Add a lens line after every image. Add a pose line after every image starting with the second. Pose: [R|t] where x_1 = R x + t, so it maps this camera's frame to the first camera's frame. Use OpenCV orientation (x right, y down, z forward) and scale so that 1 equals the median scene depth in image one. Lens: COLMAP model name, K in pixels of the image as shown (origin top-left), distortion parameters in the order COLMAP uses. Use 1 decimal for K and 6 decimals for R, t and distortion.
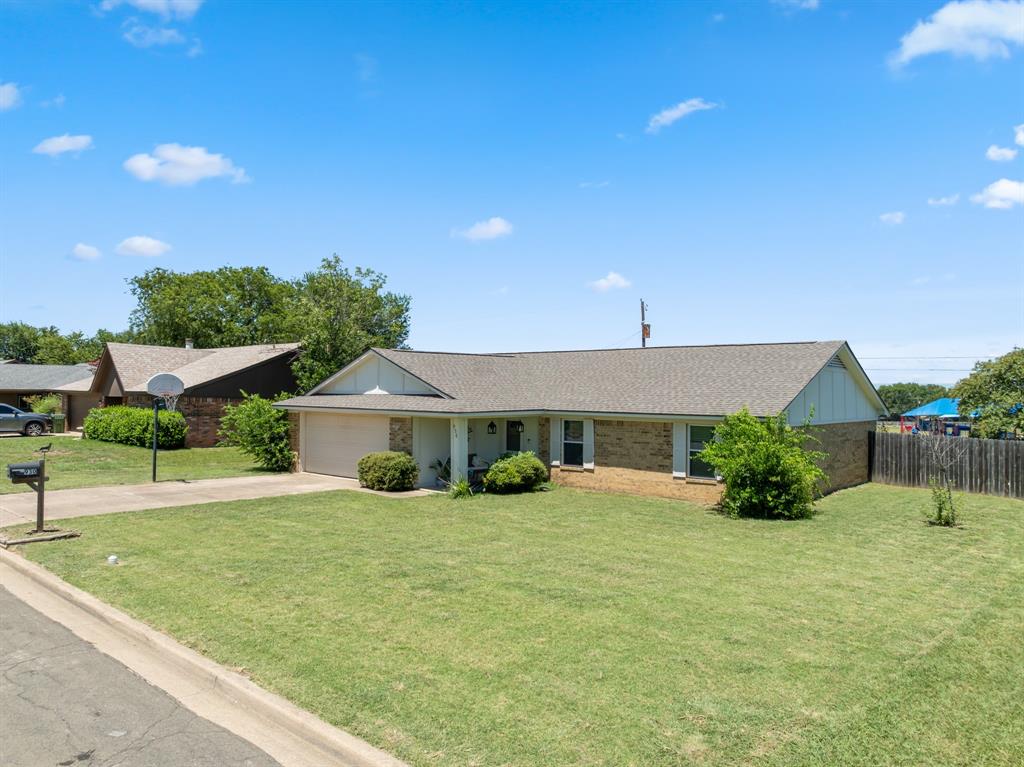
lens RADIAL K [[721.5, 0, 512.0], [0, 721.5, 384.0], [0, 0, 1]] dist [-0.056706, 0.025712]
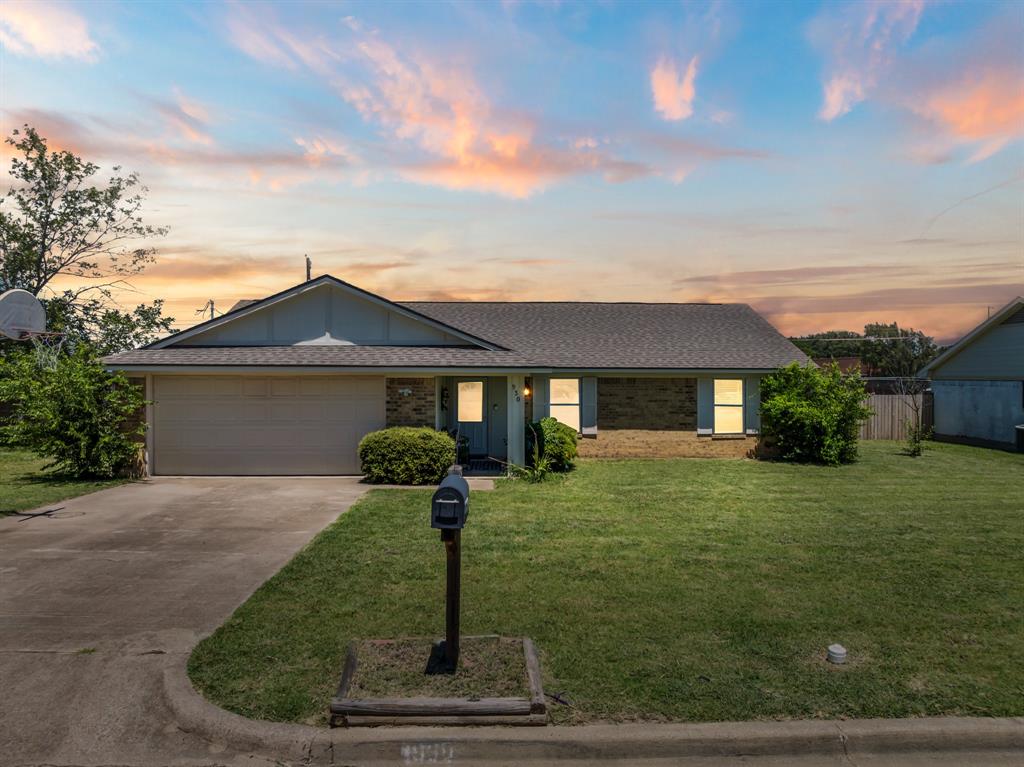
lens RADIAL K [[711.3, 0, 511.8], [0, 711.3, 382.1], [0, 0, 1]] dist [-0.037514, -0.000736]
pose [[0.735436, -0.015105, 0.677426, -0.559413], [-0.004824, 0.999609, 0.027525, 0.032552], [-0.677577, -0.023511, 0.735076, 0.447206]]
